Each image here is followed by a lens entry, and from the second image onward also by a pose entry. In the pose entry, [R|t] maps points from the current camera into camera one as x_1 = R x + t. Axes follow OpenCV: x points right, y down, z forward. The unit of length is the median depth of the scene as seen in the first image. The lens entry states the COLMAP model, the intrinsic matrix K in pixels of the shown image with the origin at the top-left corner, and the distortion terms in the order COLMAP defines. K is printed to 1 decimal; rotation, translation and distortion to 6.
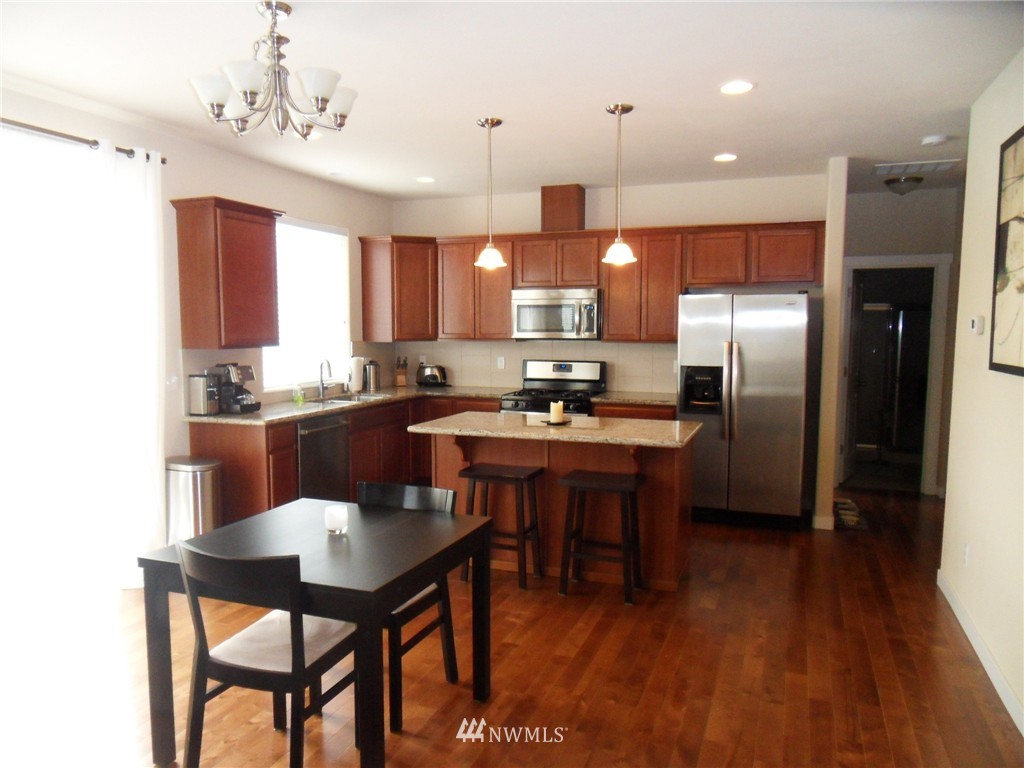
lens RADIAL K [[765.0, 0, 492.1], [0, 765.0, 385.3], [0, 0, 1]] dist [-0.004232, 0.005976]
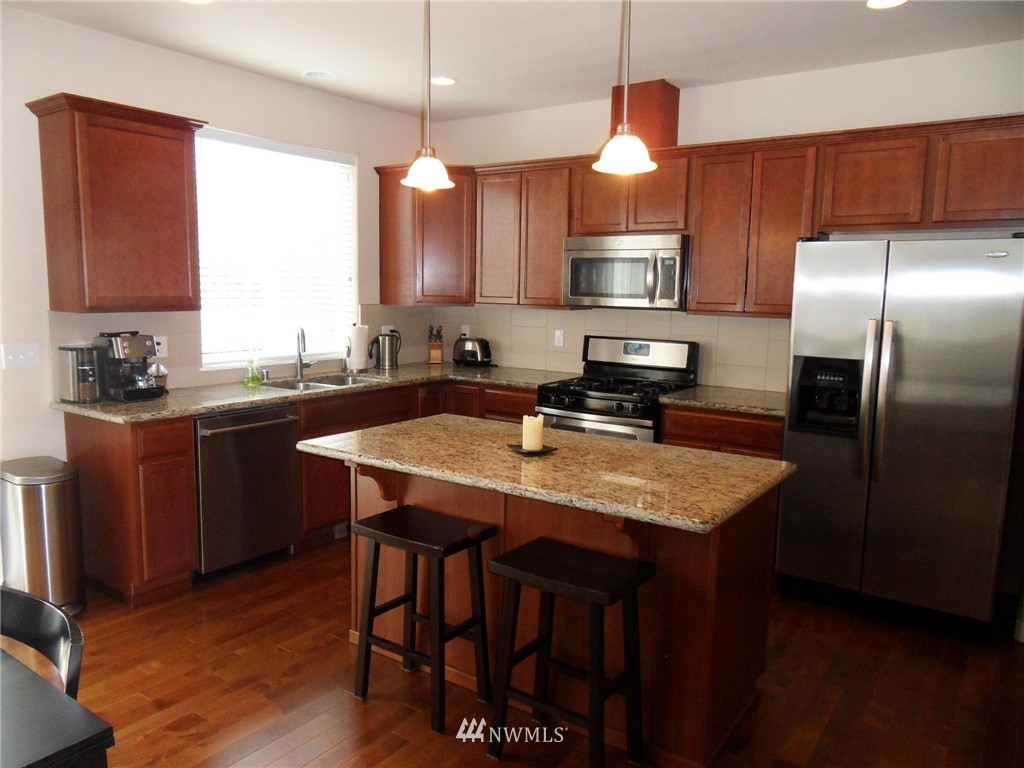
lens RADIAL K [[765.0, 0, 492.1], [0, 765.0, 385.3], [0, 0, 1]] dist [-0.004232, 0.005976]
pose [[0.969638, 0.047485, -0.239891, 0.146705], [-0.035496, 0.997907, 0.054057, -0.024632], [0.241956, -0.043900, 0.969294, 0.308738]]
